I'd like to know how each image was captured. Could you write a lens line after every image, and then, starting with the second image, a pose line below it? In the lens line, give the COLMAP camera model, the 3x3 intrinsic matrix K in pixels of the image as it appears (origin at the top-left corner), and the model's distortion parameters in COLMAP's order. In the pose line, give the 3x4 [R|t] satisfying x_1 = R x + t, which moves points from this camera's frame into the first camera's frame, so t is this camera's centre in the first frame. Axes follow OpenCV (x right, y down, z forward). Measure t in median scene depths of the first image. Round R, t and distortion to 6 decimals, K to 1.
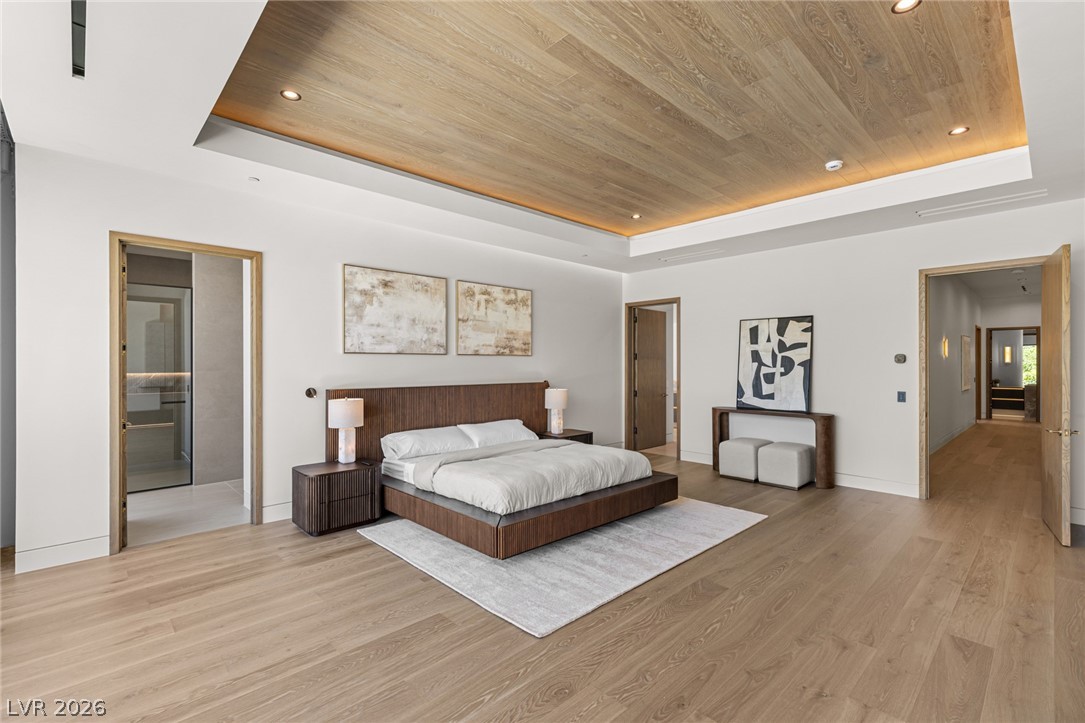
lens RADIAL K [[493.2, 0, 542.9], [0, 493.2, 364.4], [0, 0, 1]] dist [0.013665, -0.002369]
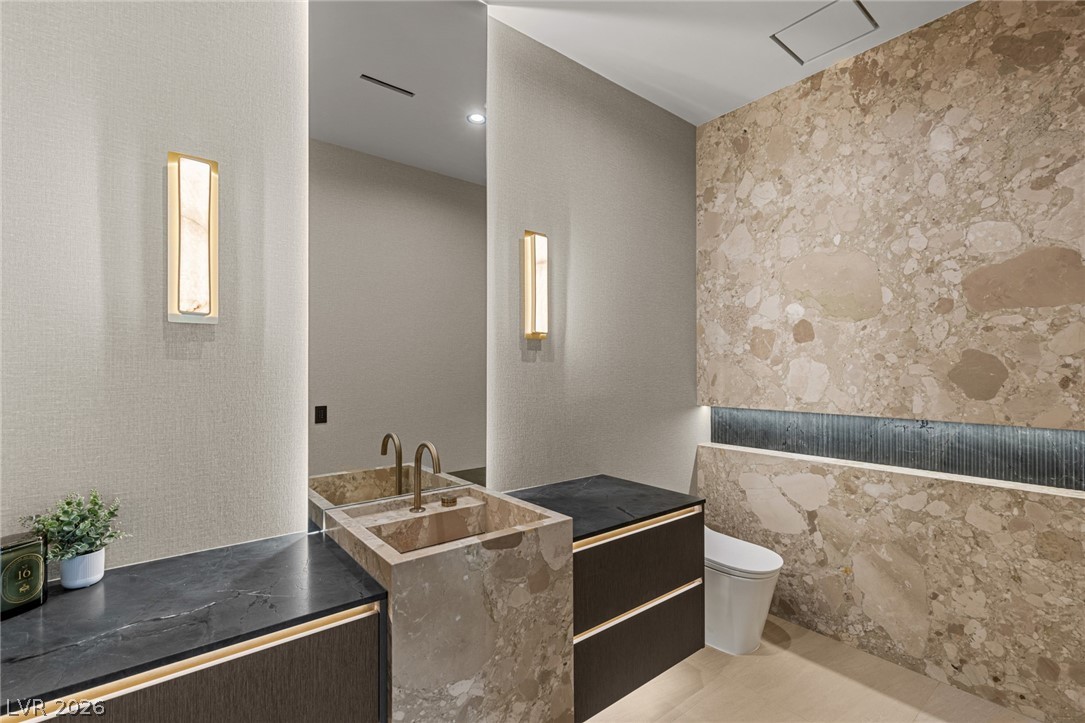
lens RADIAL K [[493.2, 0, 542.4], [0, 493.2, 363.5], [0, 0, 1]] dist [0.013665, -0.002369]
pose [[0.082577, 0.002793, 0.996581, 1.109163], [0.000702, 0.999996, -0.002861, 0.008661], [-0.996584, 0.000936, 0.082575, 1.218838]]
